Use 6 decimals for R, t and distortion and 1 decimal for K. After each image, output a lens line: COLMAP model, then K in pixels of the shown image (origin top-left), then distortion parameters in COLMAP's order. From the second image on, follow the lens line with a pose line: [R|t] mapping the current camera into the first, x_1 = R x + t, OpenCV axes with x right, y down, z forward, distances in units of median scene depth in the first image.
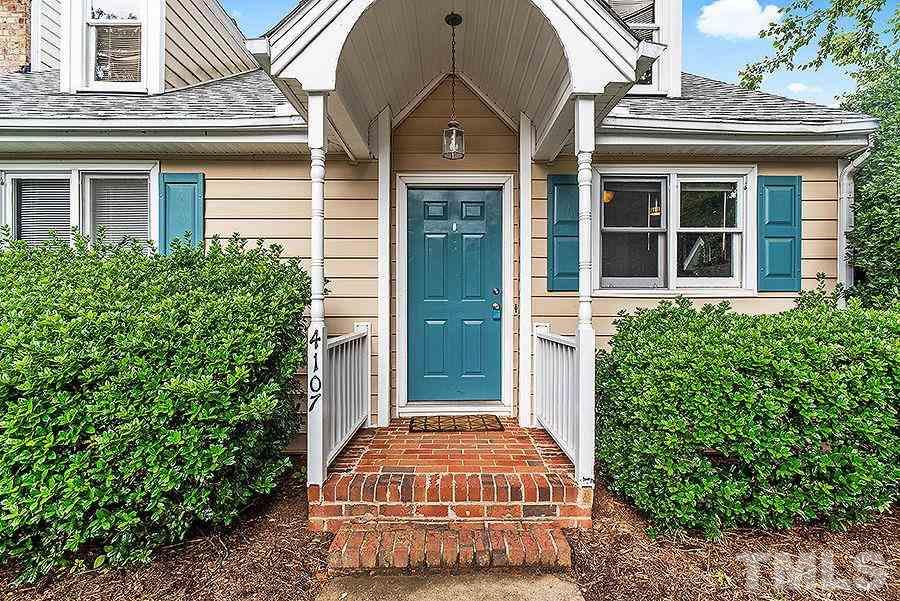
lens RADIAL K [[438.0, 0, 449.7], [0, 438.0, 301.3], [0, 0, 1]] dist [-0.000611, -0.000433]
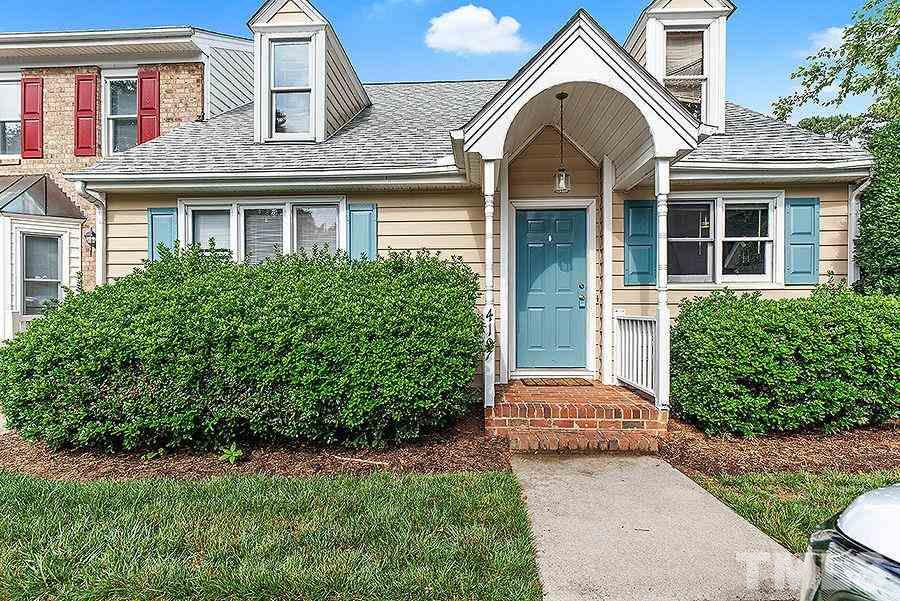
lens RADIAL K [[438.0, 0, 452.6], [0, 438.0, 303.7], [0, 0, 1]] dist [-0.000611, -0.000433]
pose [[0.998131, -0.002878, -0.061045, -0.280047], [0.003254, 0.999976, 0.006070, 0.028210], [0.061026, -0.006258, 0.998117, -0.488497]]
